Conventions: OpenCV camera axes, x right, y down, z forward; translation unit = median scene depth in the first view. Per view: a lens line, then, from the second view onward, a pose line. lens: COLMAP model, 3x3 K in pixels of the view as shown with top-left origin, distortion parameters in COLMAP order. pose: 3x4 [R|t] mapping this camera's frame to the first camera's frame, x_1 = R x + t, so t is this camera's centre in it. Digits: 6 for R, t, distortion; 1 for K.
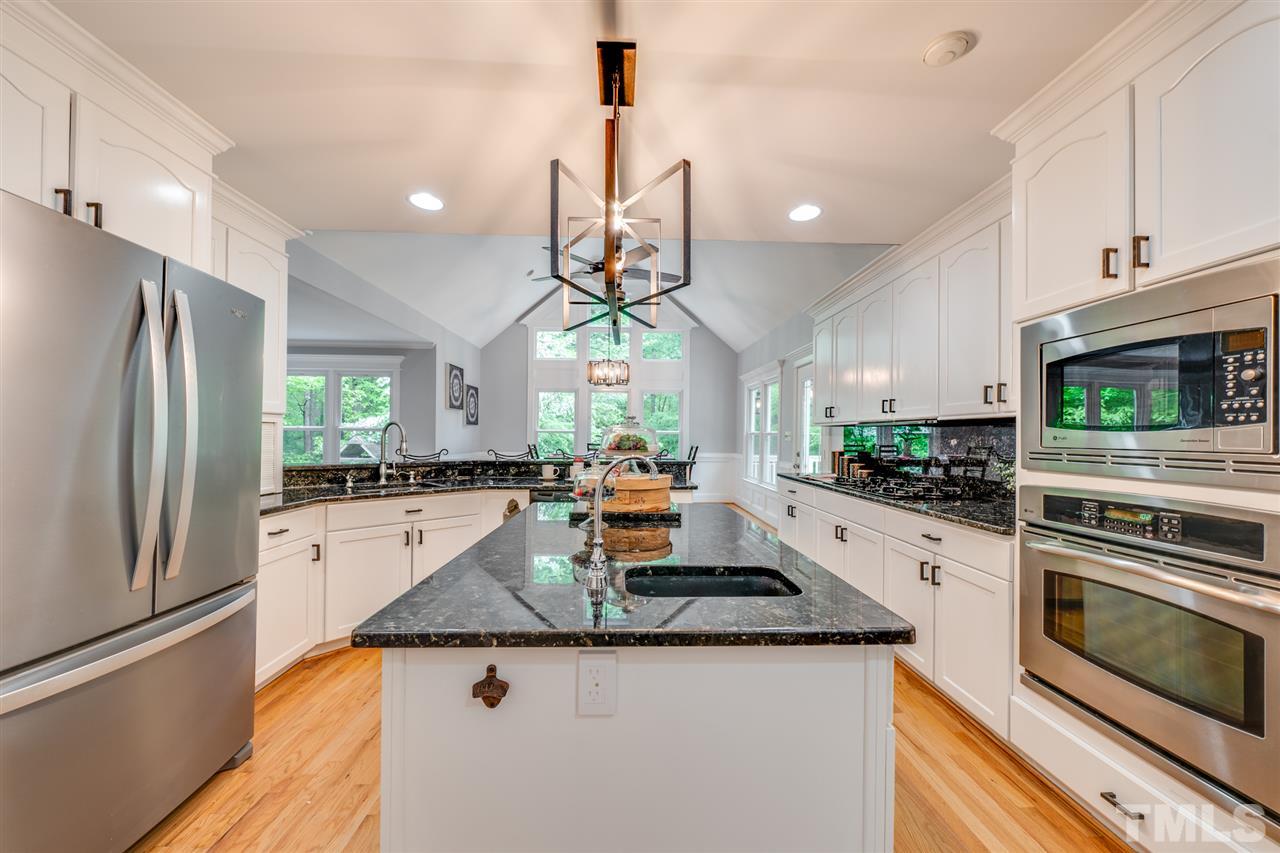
lens RADIAL K [[468.2, 0, 639.0], [0, 468.2, 430.6], [0, 0, 1]] dist [0.003550, 0.000106]
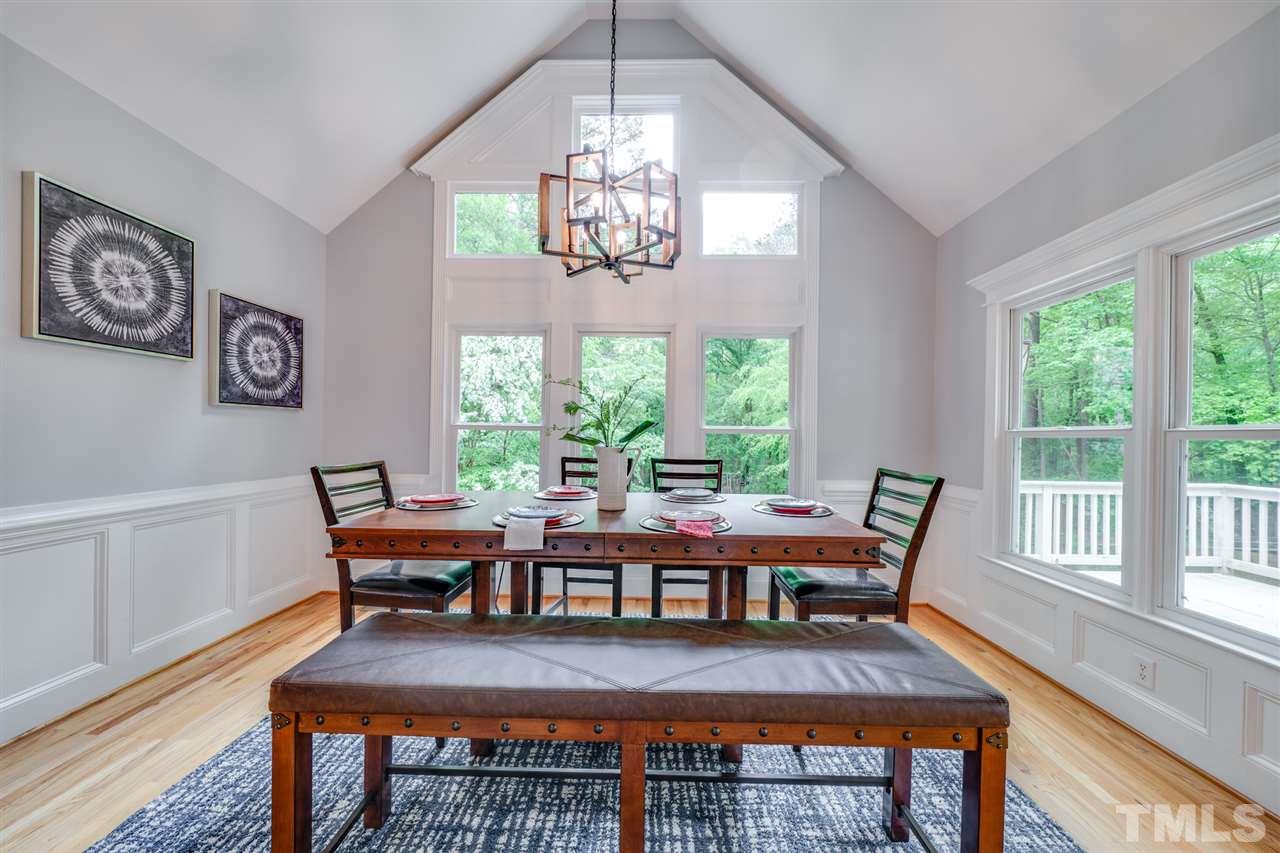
lens RADIAL K [[452.2, 0, 638.7], [0, 452.2, 431.3], [0, 0, 1]] dist [-0.002120, -0.000413]
pose [[0.998182, 0.001102, -0.060258, -0.035742], [-0.001503, 0.999977, -0.006605, 0.011050], [0.060249, 0.006684, 0.998161, 0.822662]]
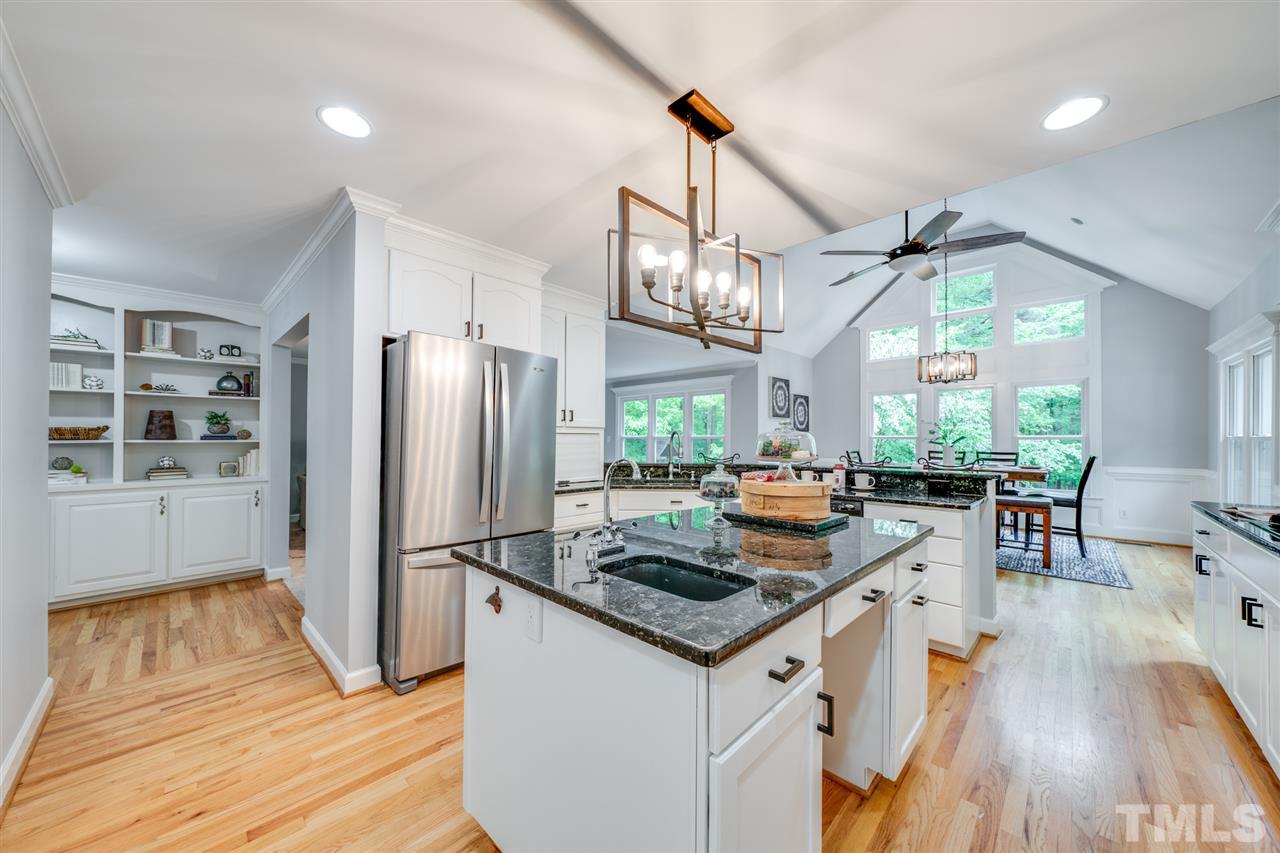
lens RADIAL K [[452.2, 0, 638.6], [0, 452.2, 429.5], [0, 0, 1]] dist [-0.002120, -0.000413]
pose [[0.691810, -0.022196, -0.721738, 0.157436], [0.009153, 0.999717, -0.021971, 0.001426], [0.722022, 0.008594, 0.691817, 0.040196]]
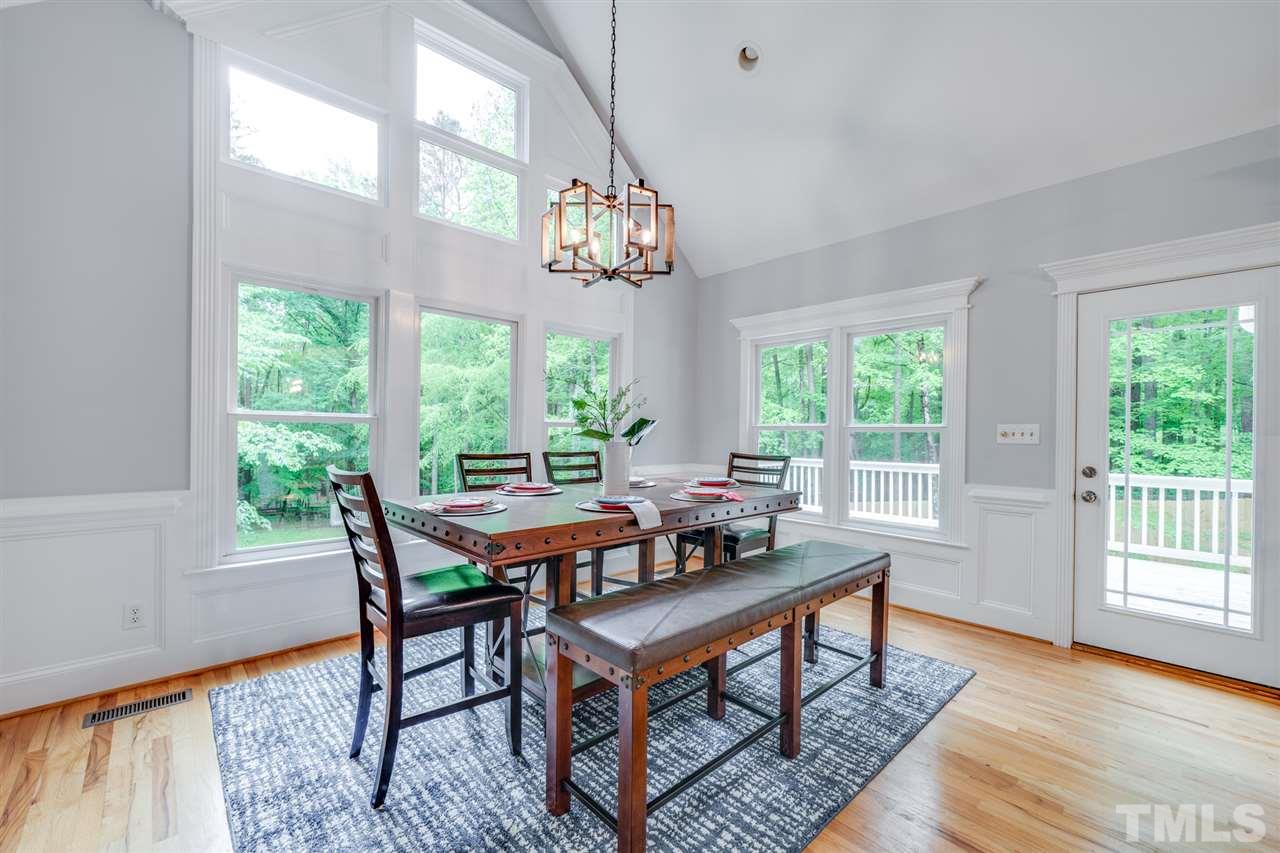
lens RADIAL K [[523.1, 0, 641.8], [0, 523.1, 432.6], [0, 0, 1]] dist [-0.011918, -0.000028]
pose [[0.754257, -0.003718, 0.656569, -0.327583], [-0.006276, 0.999897, 0.012872, 0.007982], [-0.656549, -0.013829, 0.754157, 0.814916]]
